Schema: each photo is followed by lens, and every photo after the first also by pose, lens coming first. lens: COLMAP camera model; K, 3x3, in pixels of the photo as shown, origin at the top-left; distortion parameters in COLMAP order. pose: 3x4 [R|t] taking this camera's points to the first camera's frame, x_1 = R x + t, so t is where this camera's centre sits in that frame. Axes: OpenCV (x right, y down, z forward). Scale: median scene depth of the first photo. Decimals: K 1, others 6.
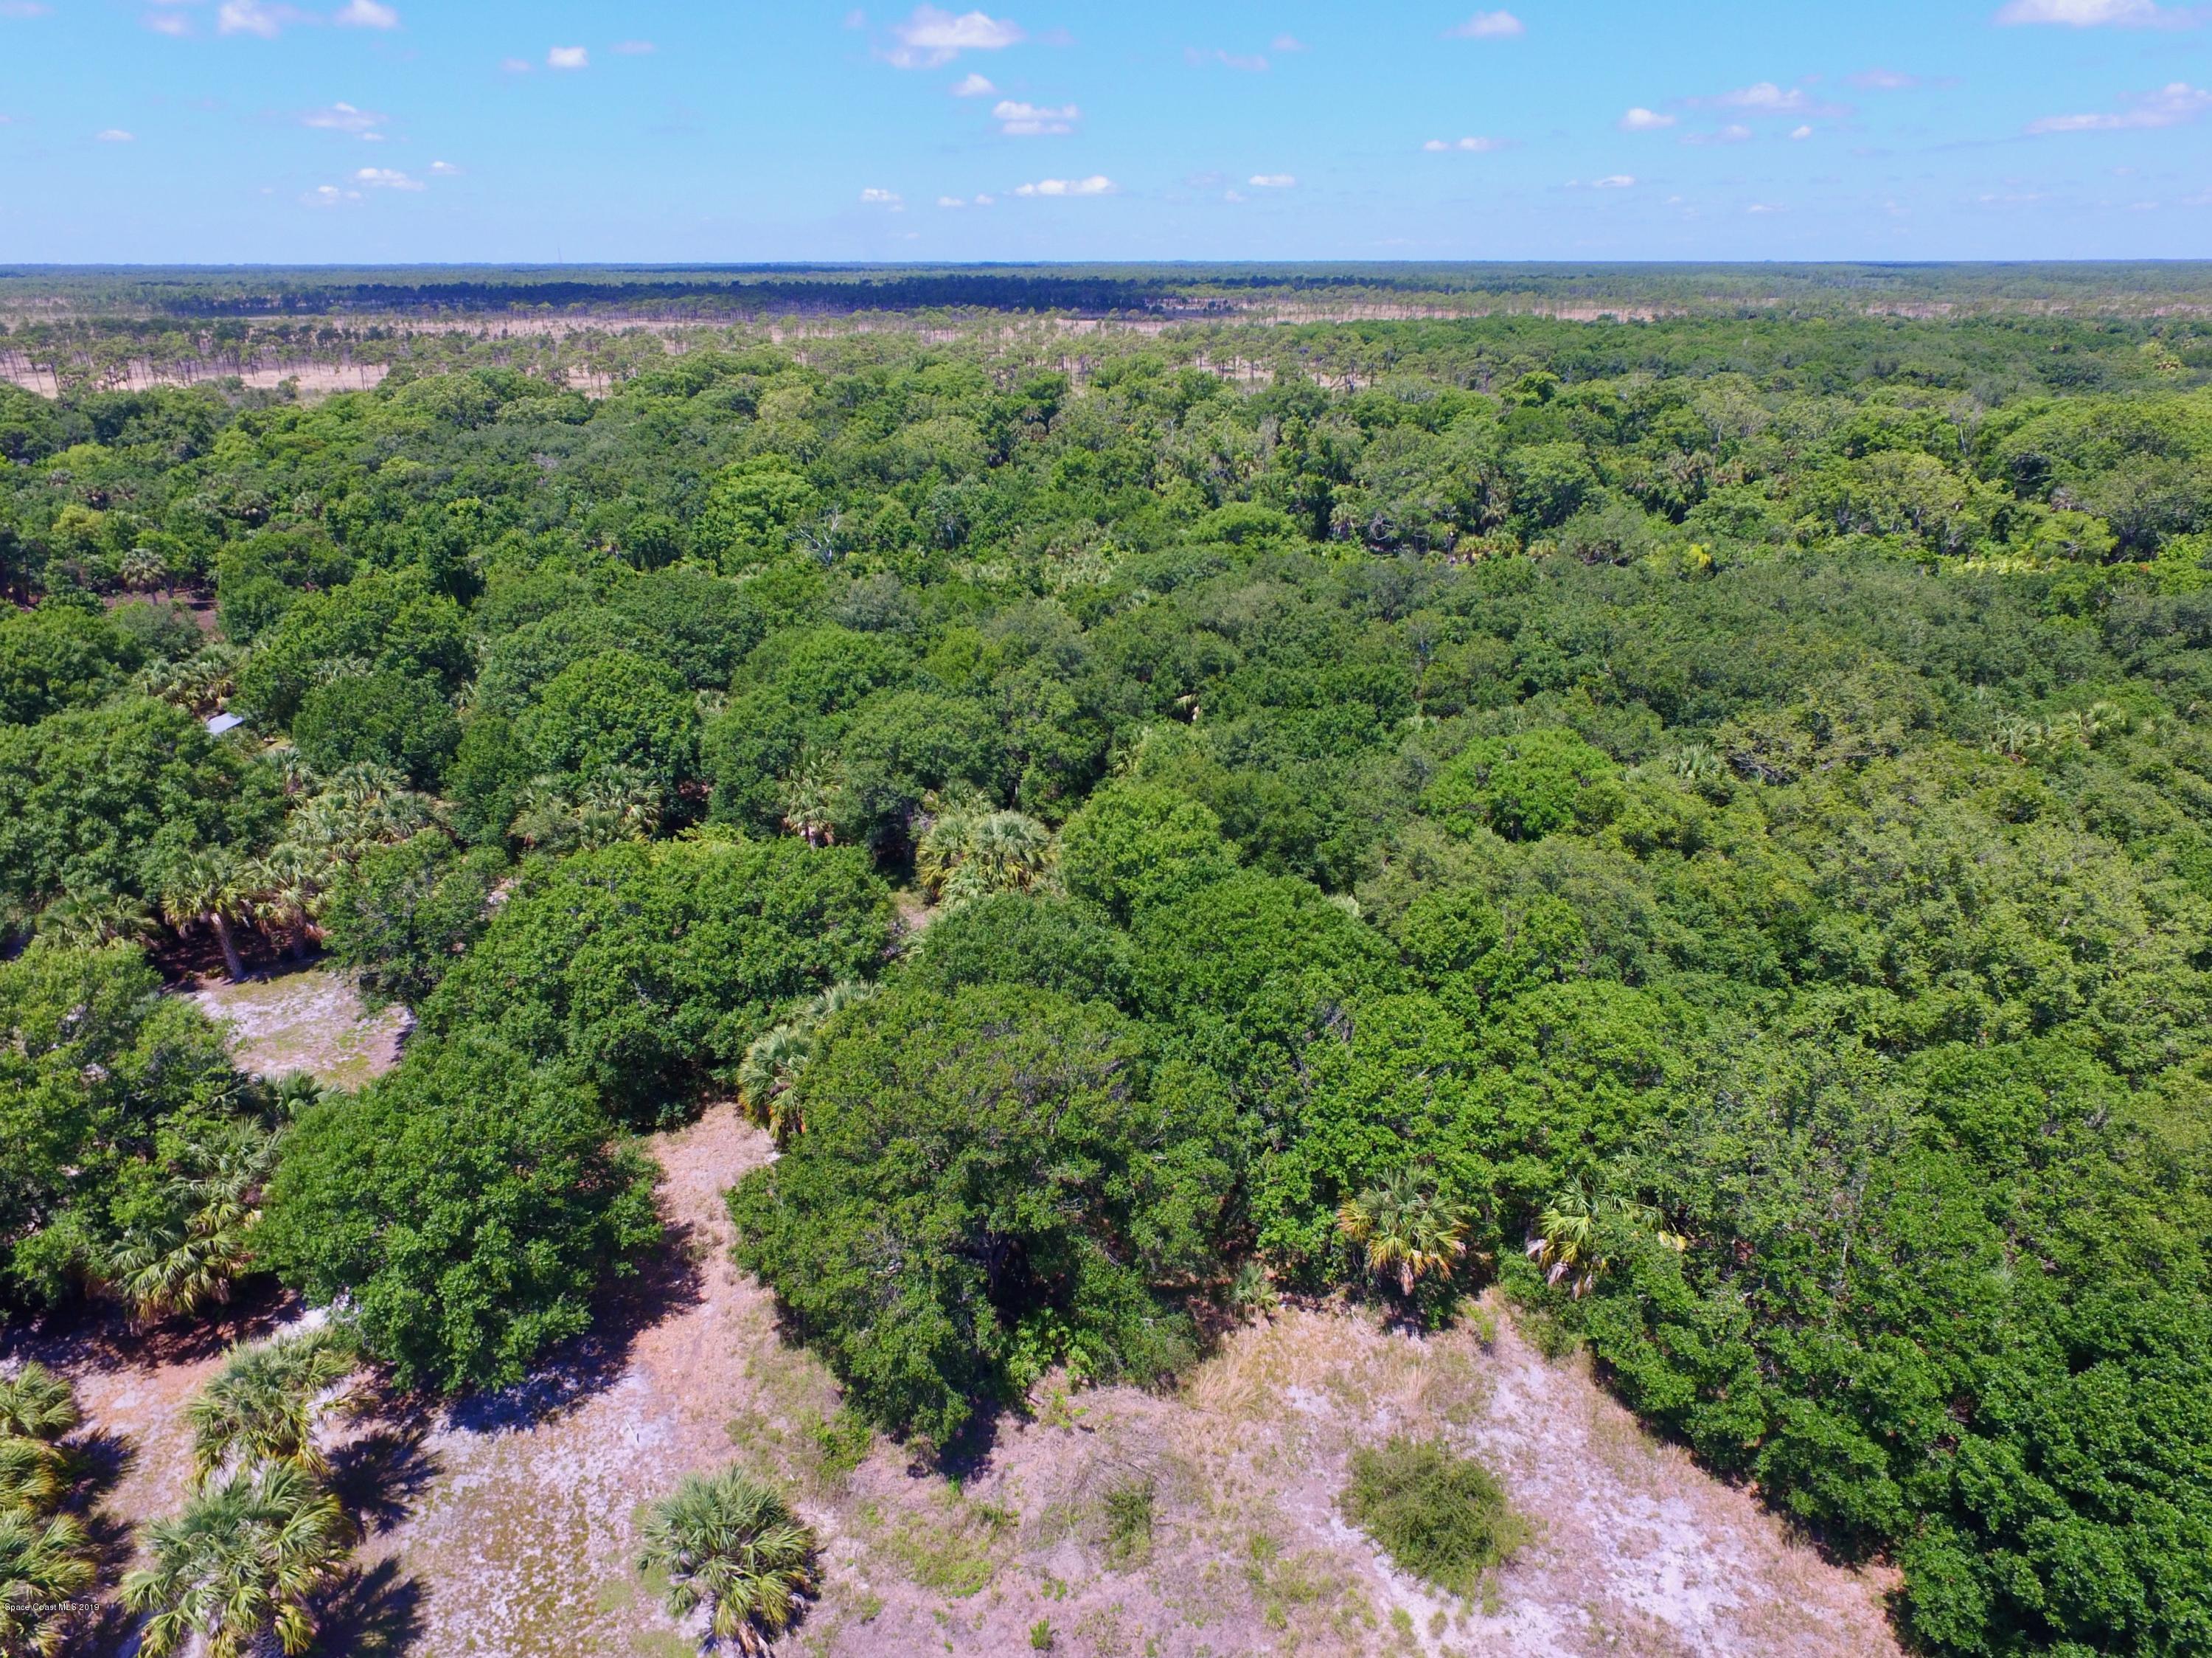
lens RADIAL K [[1333.5, 0, 1104.5], [0, 1333.5, 835.1], [0, 0, 1]] dist [-0.018319, 0.019343]
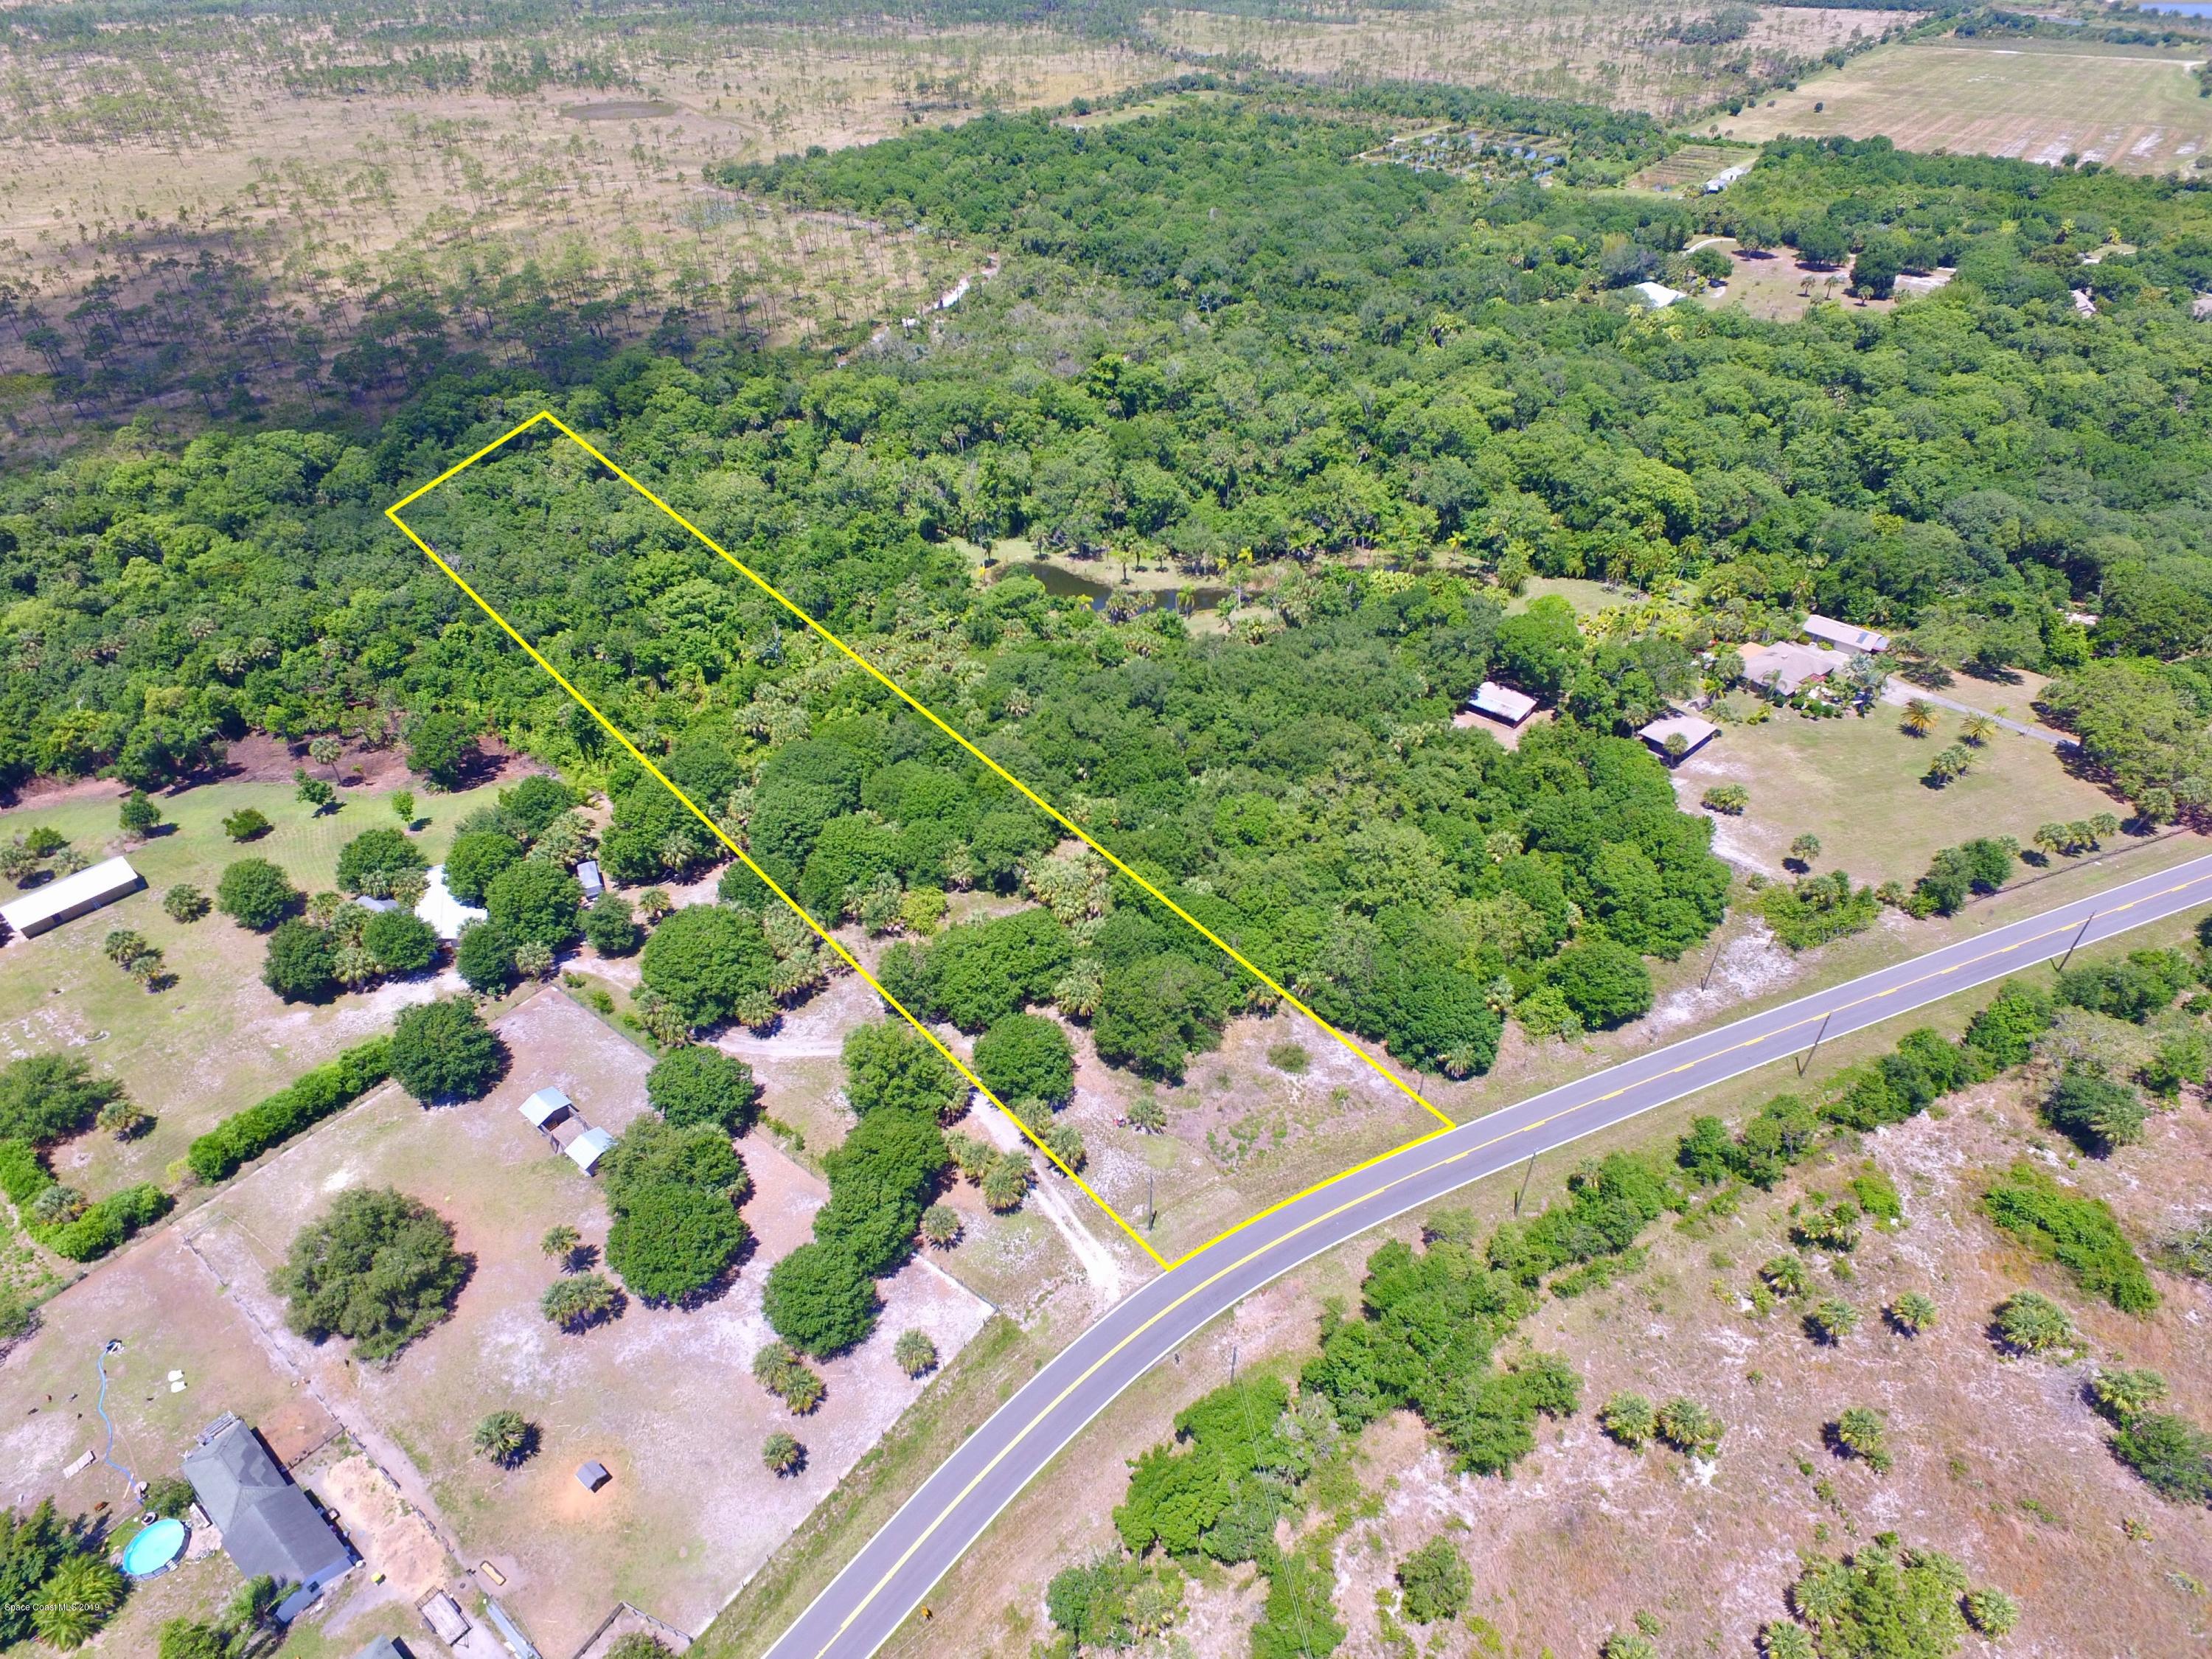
lens RADIAL K [[1292.8, 0, 1105.0], [0, 1292.8, 822.4], [0, 0, 1]] dist [-0.017570, 0.017691]
pose [[0.925035, -0.226631, 0.304876, -0.847887], [0.149865, 0.955171, 0.255322, -0.826276], [-0.349073, -0.190492, 0.917530, -1.486436]]
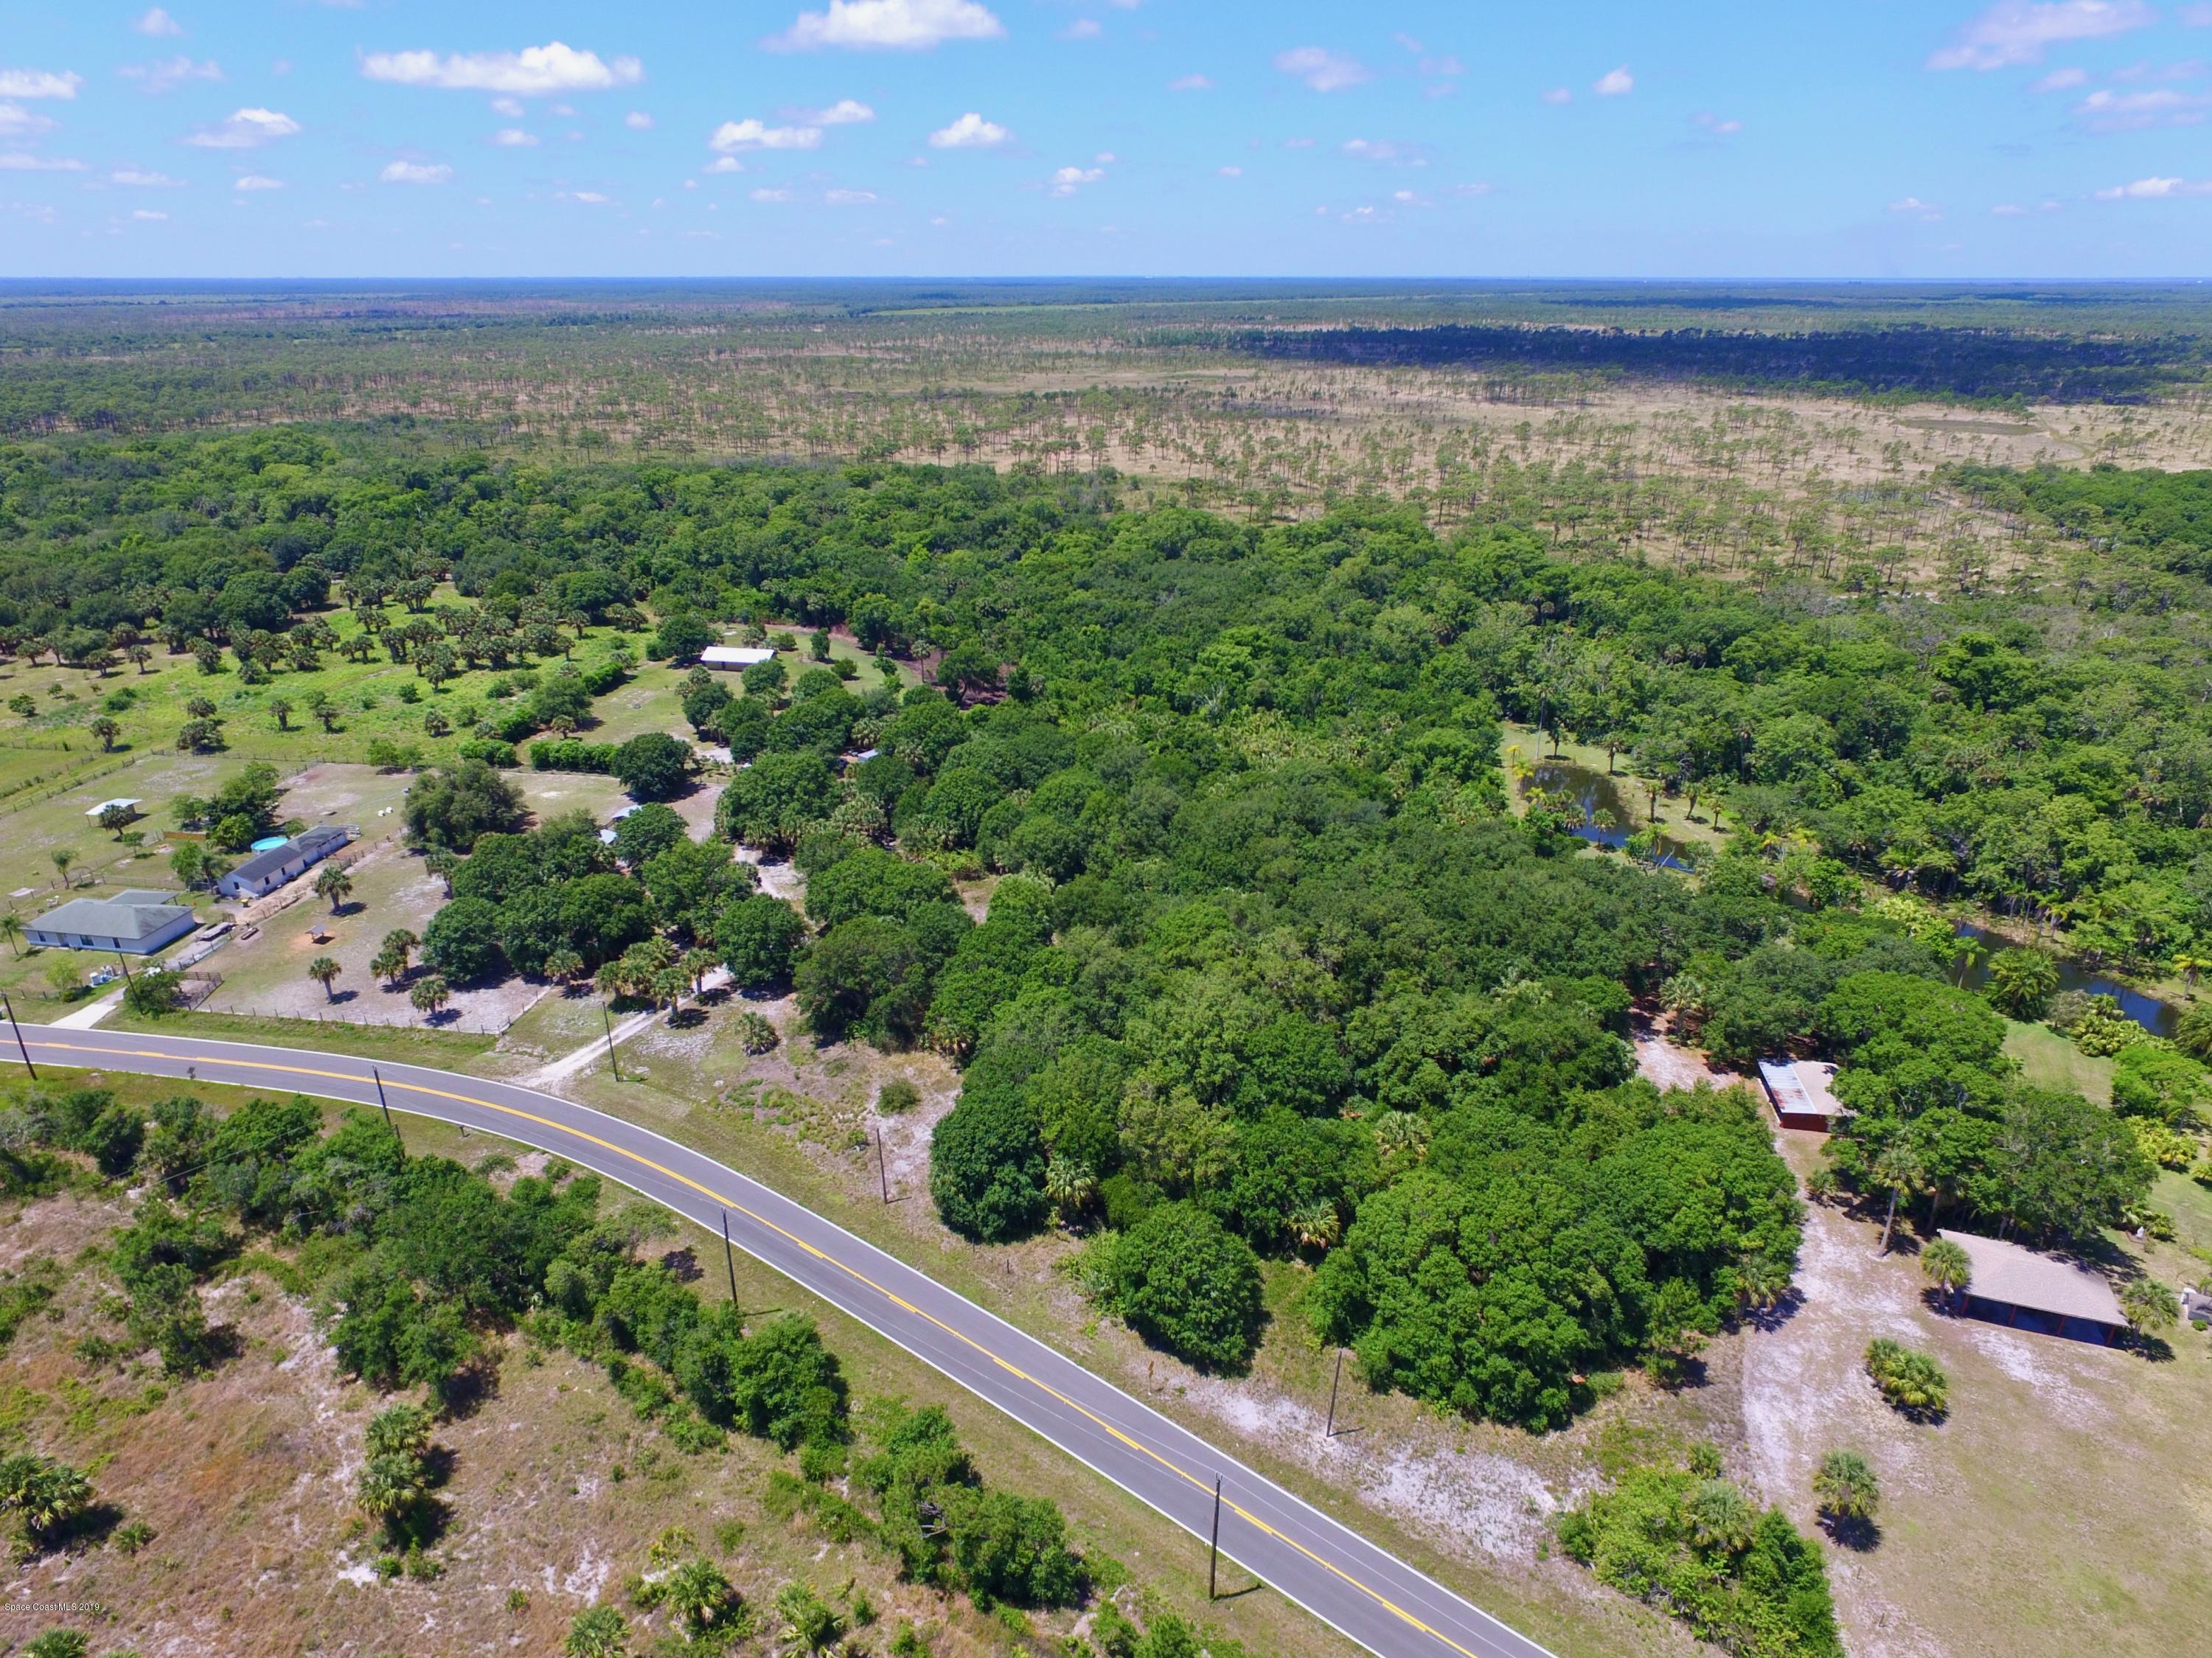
lens RADIAL K [[1316.6, 0, 1106.0], [0, 1316.6, 829.0], [0, 0, 1]] dist [-0.014798, 0.014798]
pose [[0.786398, 0.244718, -0.567179, 1.543846], [-0.248311, 0.965964, 0.072495, -0.350837], [0.565615, 0.083827, 0.820398, -0.994221]]
